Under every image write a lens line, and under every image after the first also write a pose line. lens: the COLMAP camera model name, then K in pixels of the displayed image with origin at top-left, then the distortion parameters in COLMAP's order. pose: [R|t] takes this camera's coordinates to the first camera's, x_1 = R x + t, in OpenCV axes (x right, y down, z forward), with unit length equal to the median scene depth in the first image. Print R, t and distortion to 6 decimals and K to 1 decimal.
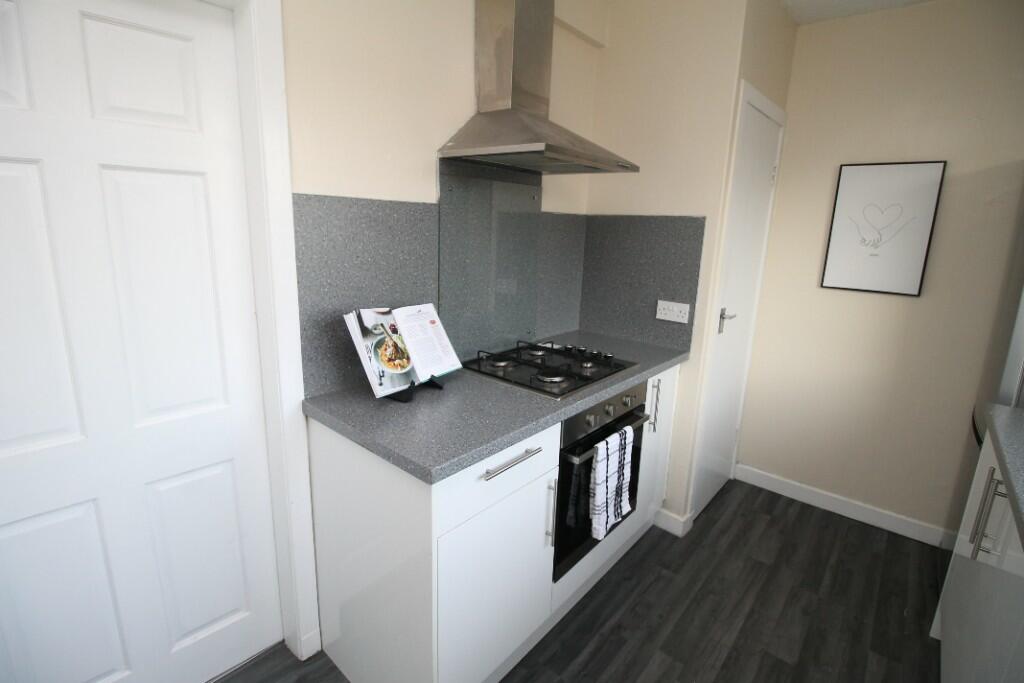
lens RADIAL K [[477.4, 0, 511.2], [0, 477.4, 328.7], [0, 0, 1]] dist [-0.001845, -0.012202]
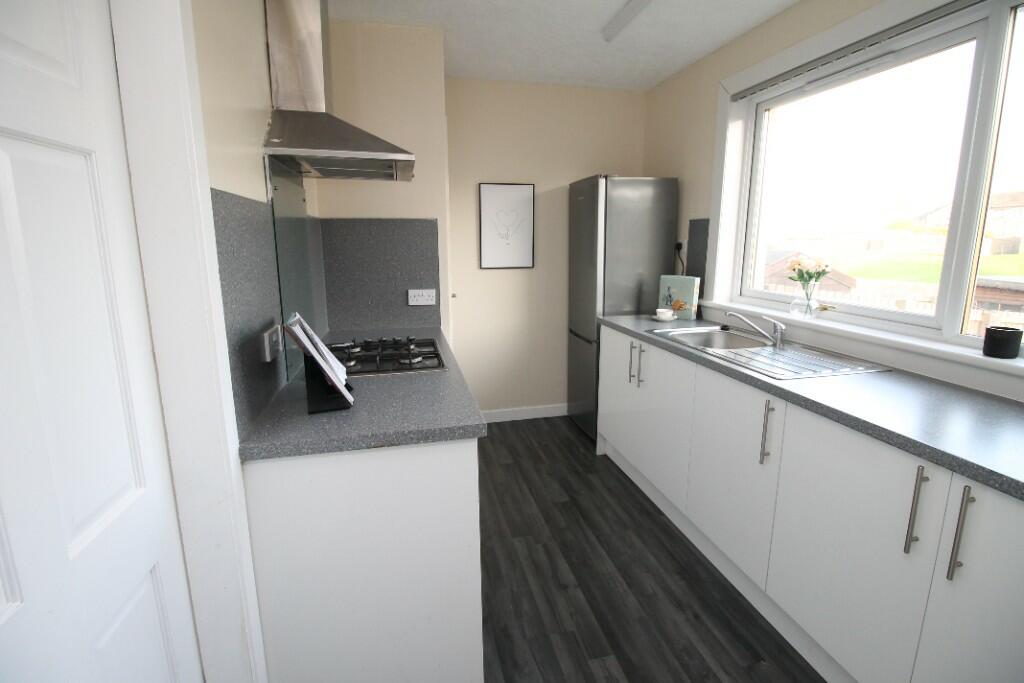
lens RADIAL K [[477.4, 0, 511.2], [0, 477.4, 328.7], [0, 0, 1]] dist [-0.001845, -0.012202]
pose [[0.591450, -0.182723, 0.785366, -0.566384], [0.193385, 0.977704, 0.081836, -0.014636], [-0.782809, 0.103476, 0.613599, 0.096538]]
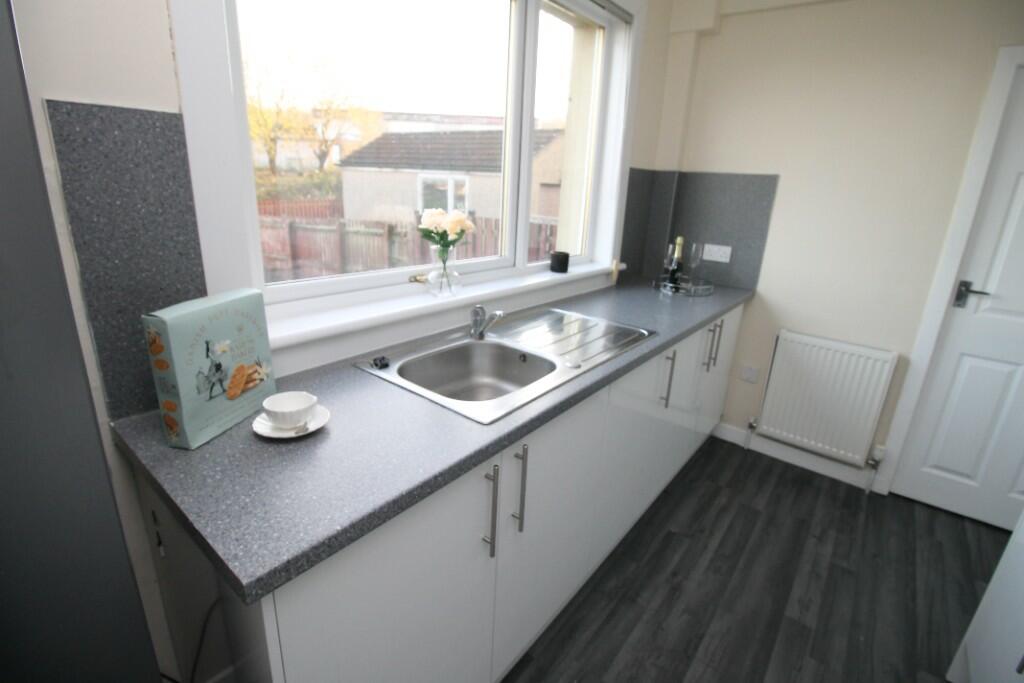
lens RADIAL K [[481.1, 0, 510.9], [0, 481.1, 325.7], [0, 0, 1]] dist [-0.001283, -0.015382]
pose [[-0.995909, -0.066309, -0.061386, 0.696664], [-0.087687, 0.873231, 0.479353, -0.188769], [0.021818, 0.482775, -0.875473, 1.038639]]
